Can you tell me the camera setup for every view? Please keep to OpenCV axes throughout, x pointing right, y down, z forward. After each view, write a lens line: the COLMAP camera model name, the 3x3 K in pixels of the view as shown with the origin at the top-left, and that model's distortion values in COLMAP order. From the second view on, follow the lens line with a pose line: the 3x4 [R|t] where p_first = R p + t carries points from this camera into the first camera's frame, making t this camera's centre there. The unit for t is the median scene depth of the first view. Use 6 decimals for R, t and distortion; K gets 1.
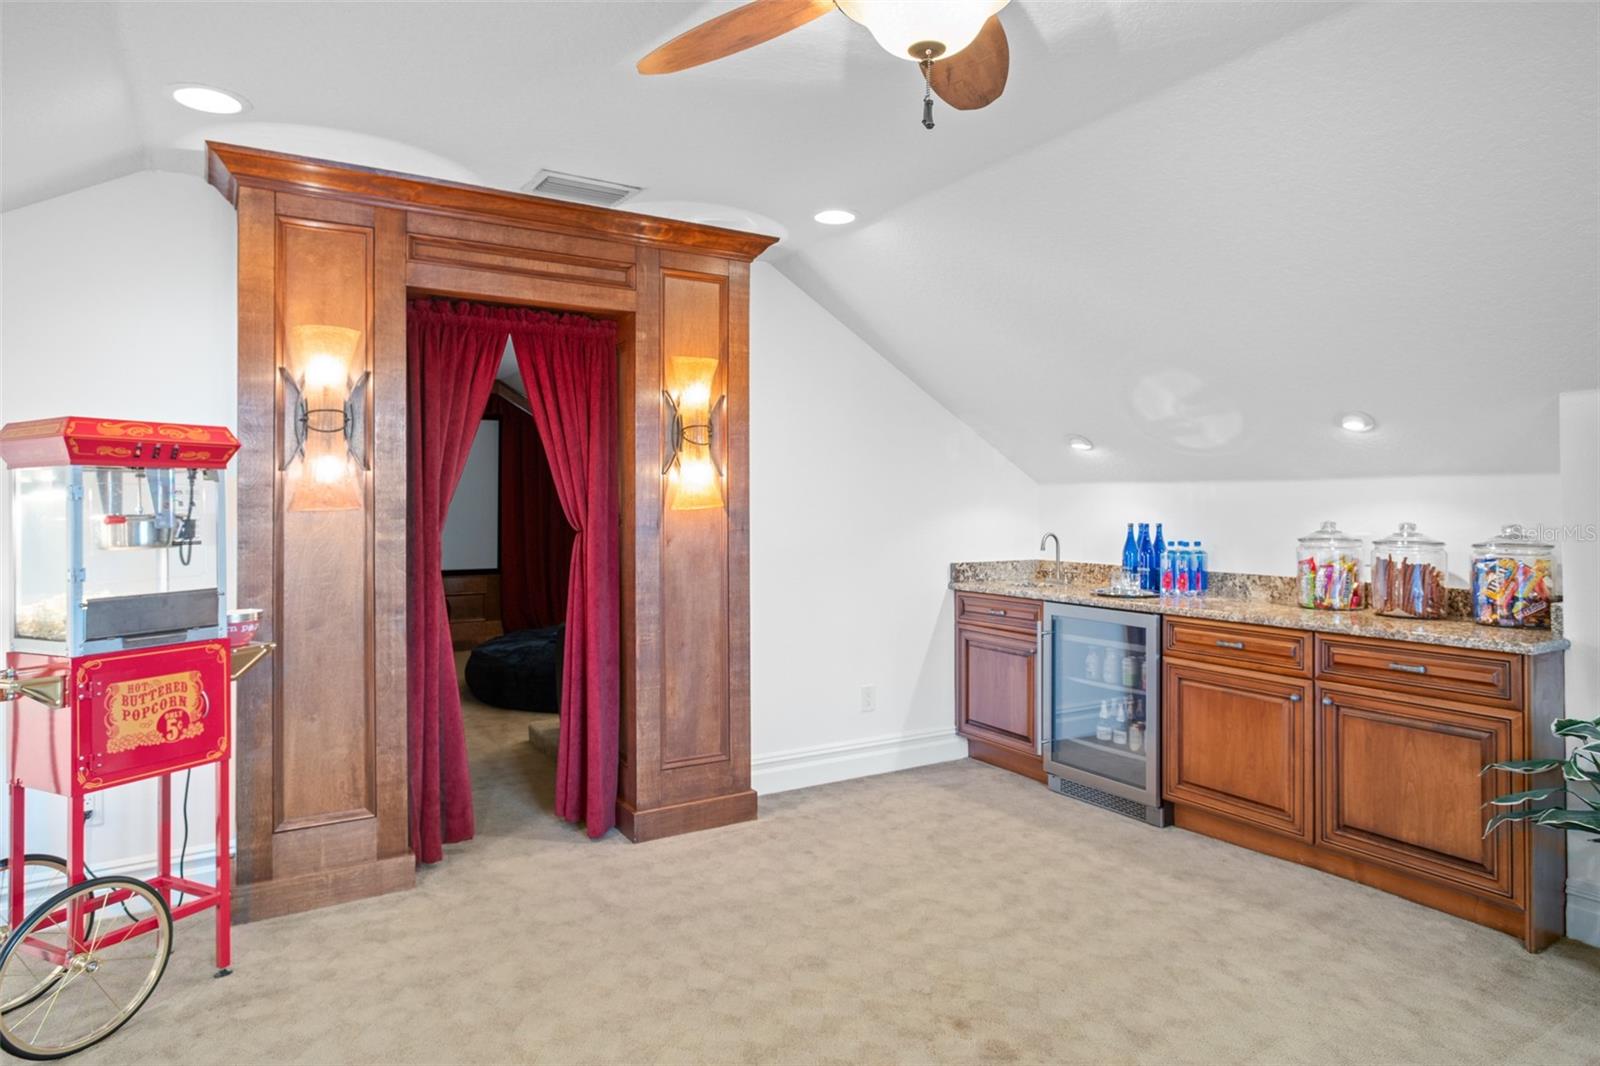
lens RADIAL K [[935.5, 0, 801.7], [0, 935.5, 495.5], [0, 0, 1]] dist [-0.040785, 0.035397]
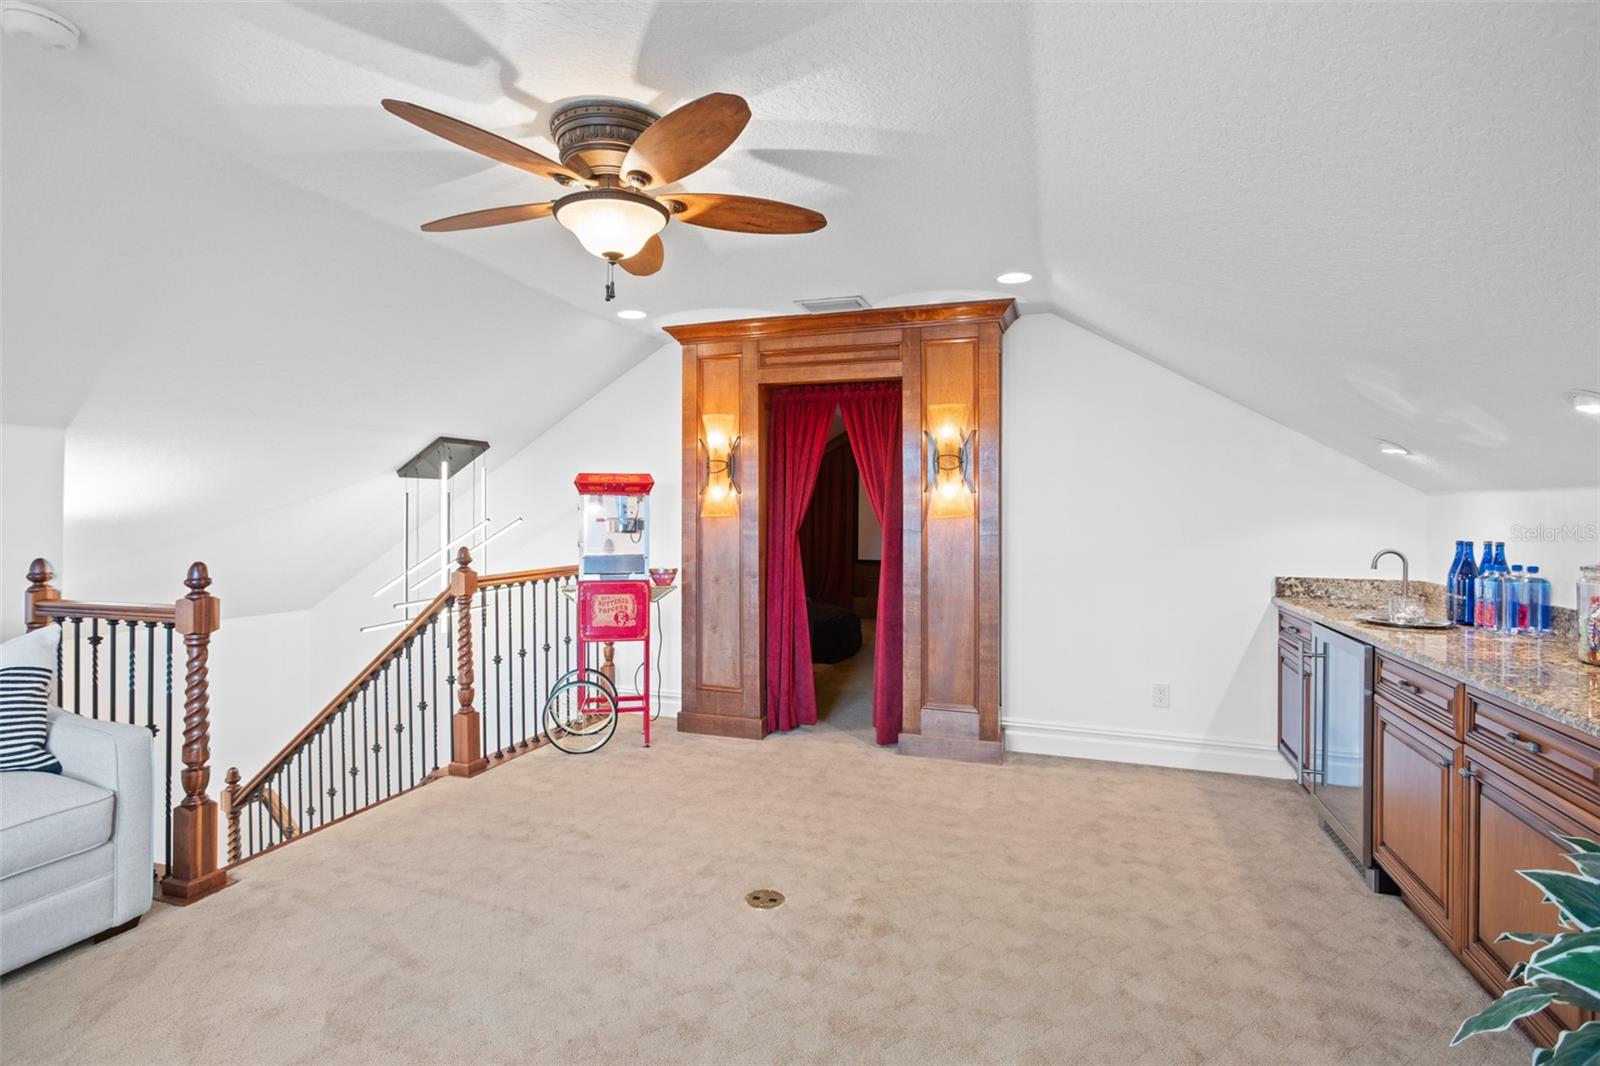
lens RADIAL K [[775.6, 0, 797.4], [0, 775.6, 519.1], [0, 0, 1]] dist [-0.034266, 0.017252]
pose [[0.631373, 0.010966, -0.775402, 0.688312], [0.001895, 0.999875, 0.015683, -0.001700], [0.775477, -0.011371, 0.631274, 0.158144]]
